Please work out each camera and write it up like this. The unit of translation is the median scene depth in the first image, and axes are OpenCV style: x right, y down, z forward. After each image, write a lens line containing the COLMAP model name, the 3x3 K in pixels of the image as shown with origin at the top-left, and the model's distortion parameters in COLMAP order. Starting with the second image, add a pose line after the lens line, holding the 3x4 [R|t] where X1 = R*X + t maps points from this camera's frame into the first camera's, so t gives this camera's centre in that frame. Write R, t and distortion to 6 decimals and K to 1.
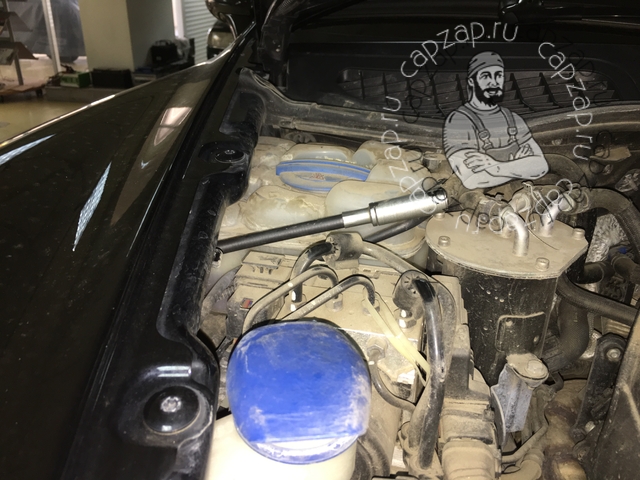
lens RADIAL K [[557.4, 0, 320.0], [0, 557.4, 240.0], [0, 0, 1]] dist [0.039568, -0.083074]
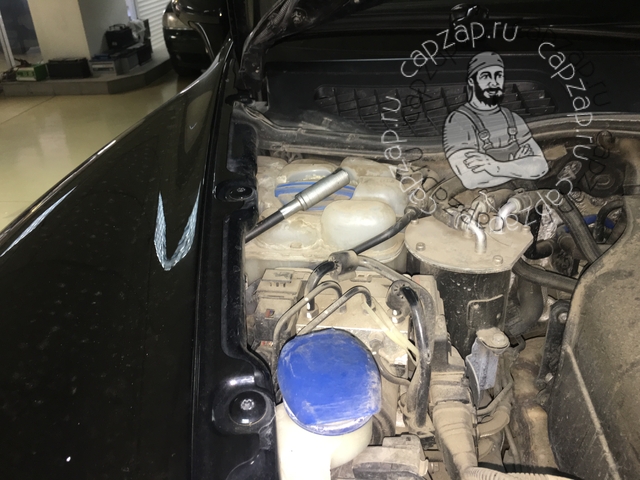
lens RADIAL K [[557.4, 0, 320.0], [0, 557.4, 240.0], [0, 0, 1]] dist [0.039568, -0.083074]
pose [[0.994735, -0.092290, 0.044553, -0.062630], [0.089524, 0.994143, 0.060535, -0.122817], [-0.049879, -0.056227, 0.997171, -0.263352]]
